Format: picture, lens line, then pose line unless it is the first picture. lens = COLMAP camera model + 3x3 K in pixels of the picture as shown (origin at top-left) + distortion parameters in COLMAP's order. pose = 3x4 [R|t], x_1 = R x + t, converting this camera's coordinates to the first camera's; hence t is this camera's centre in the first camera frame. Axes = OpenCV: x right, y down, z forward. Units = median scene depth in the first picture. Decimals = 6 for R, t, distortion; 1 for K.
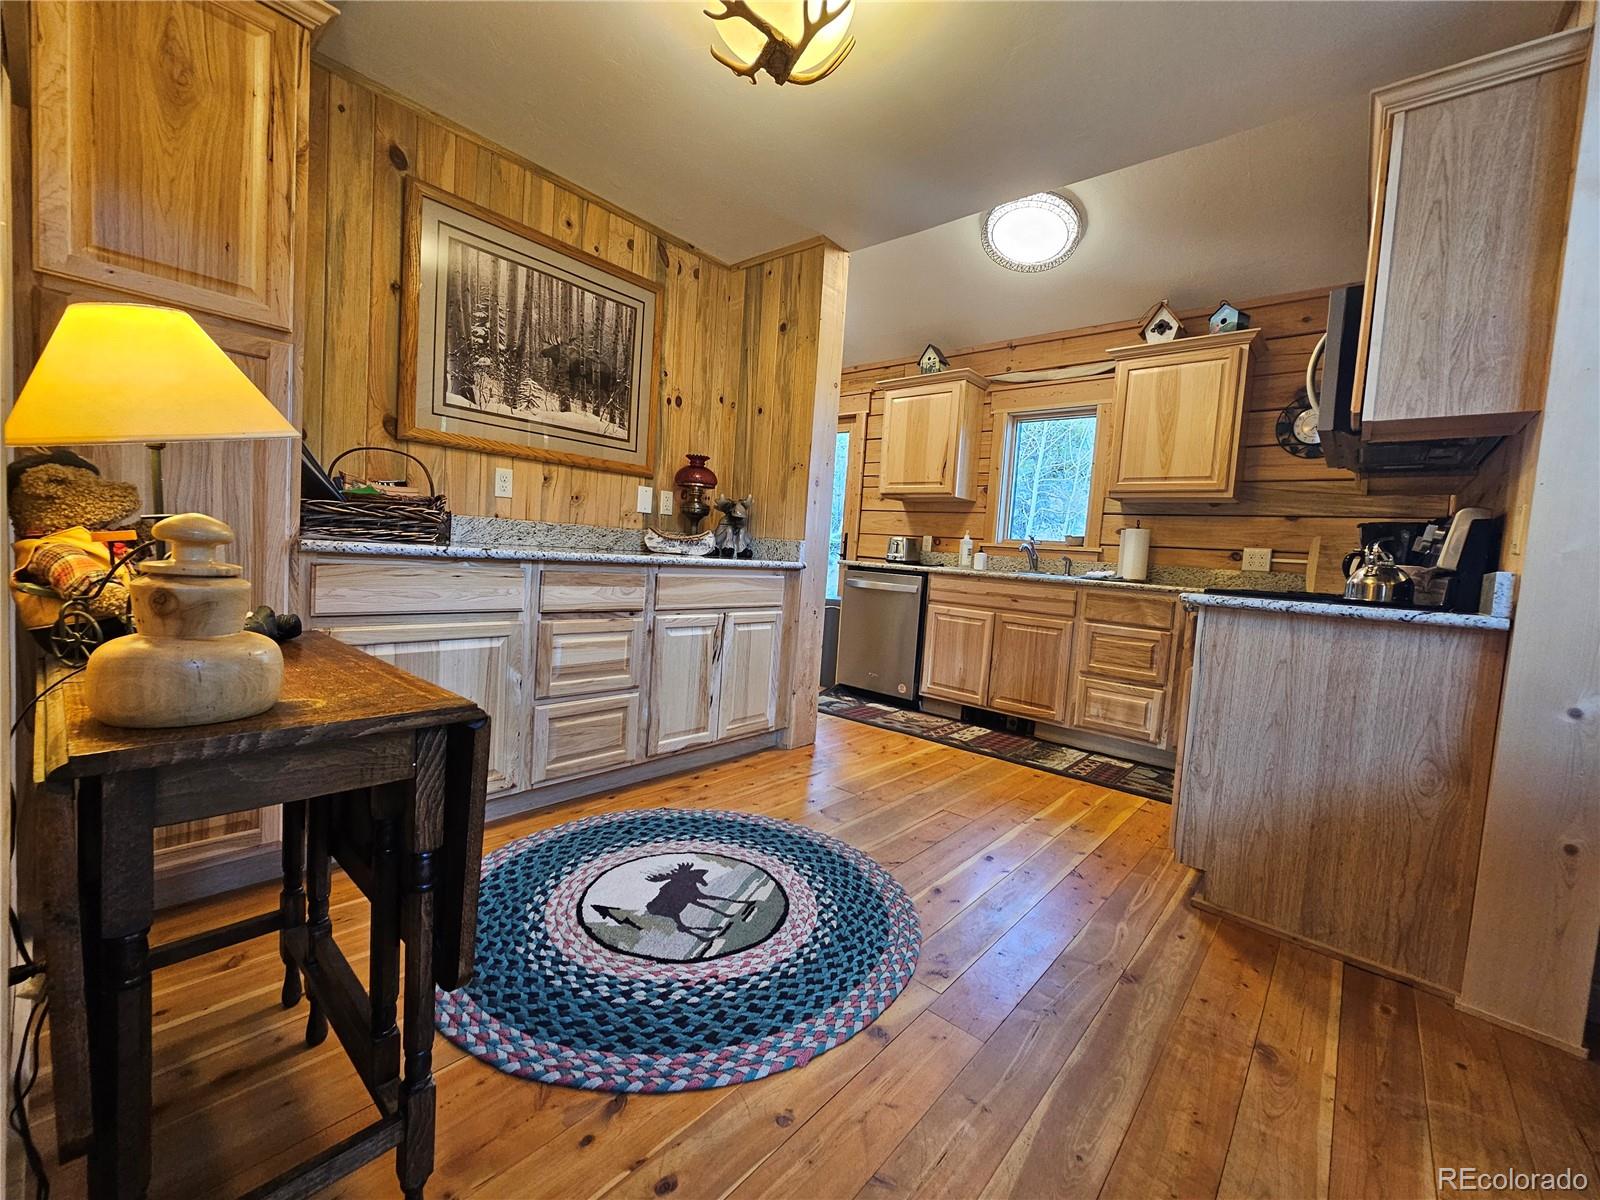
lens RADIAL K [[656.0, 0, 797.1], [0, 656.0, 593.0], [0, 0, 1]] dist [0.012892, -0.000007]
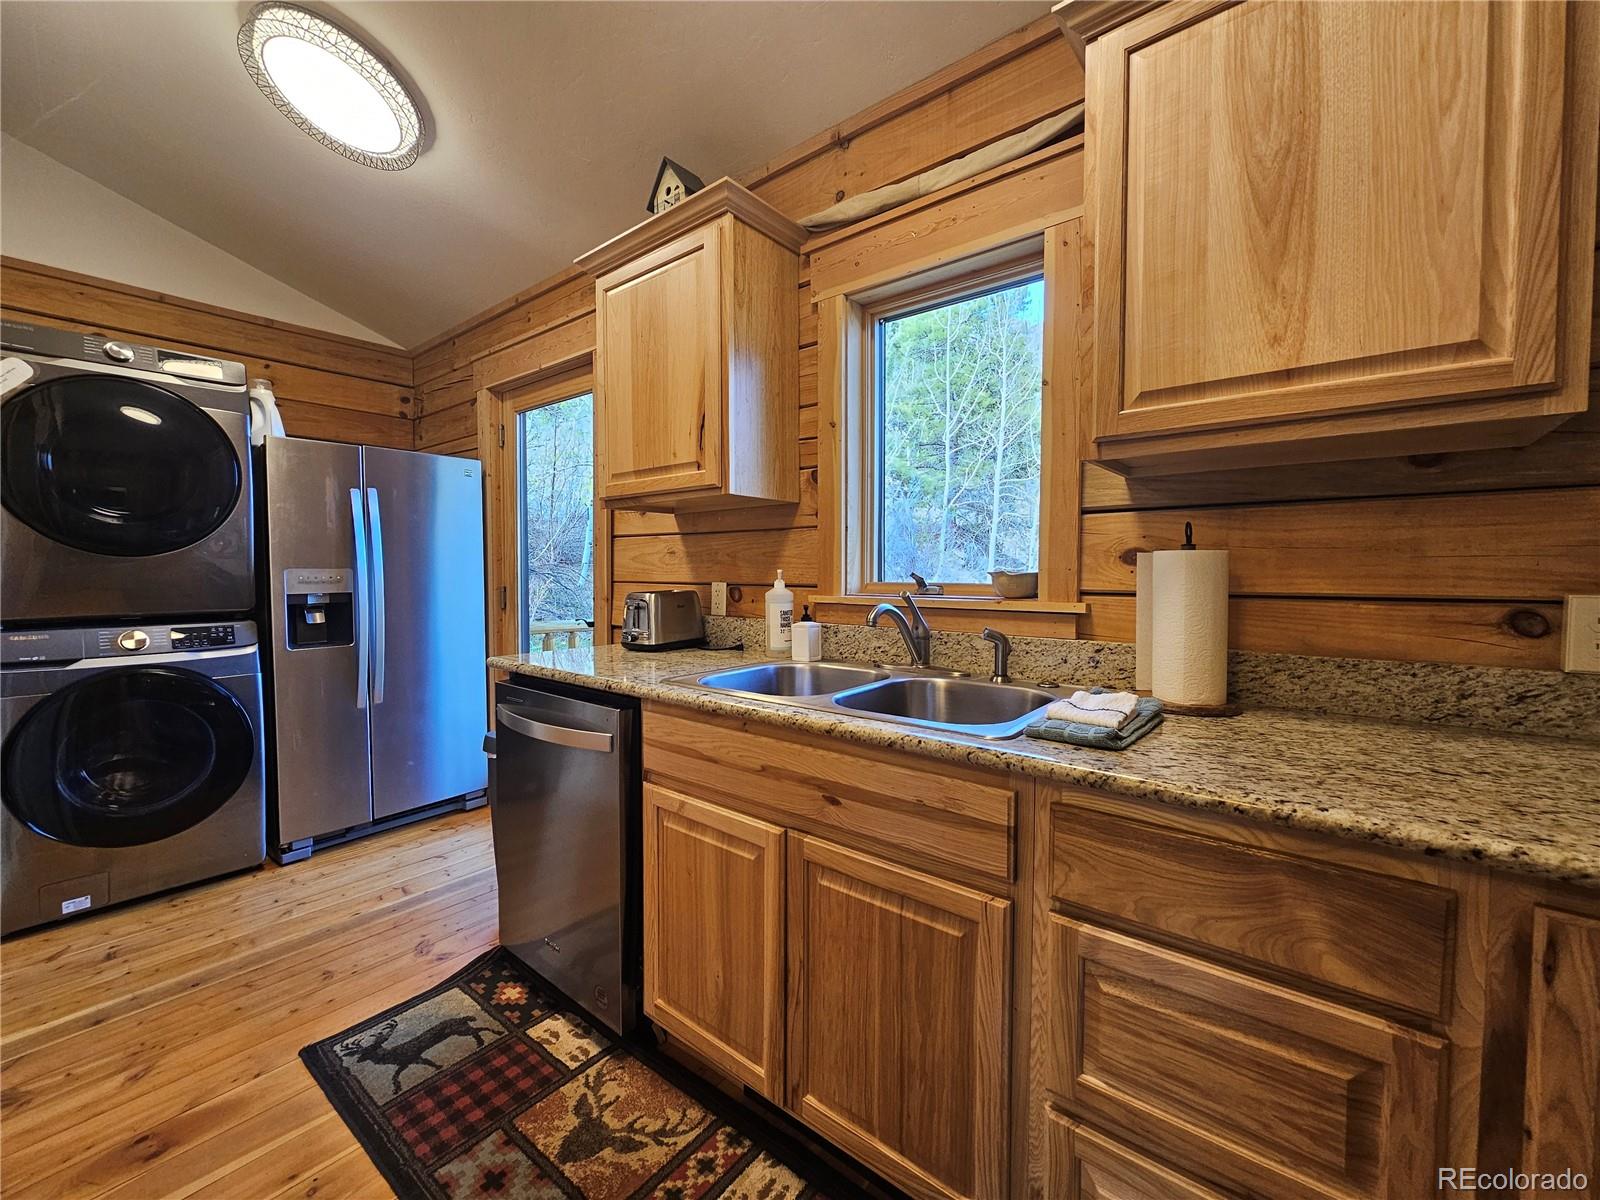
lens RADIAL K [[656.0, 0, 797.1], [0, 656.0, 593.0], [0, 0, 1]] dist [0.012892, -0.000007]
pose [[0.997213, -0.068124, 0.030432, 0.274293], [0.069004, 0.997199, -0.028845, -0.070550], [-0.028382, 0.030865, 0.999121, 0.598942]]
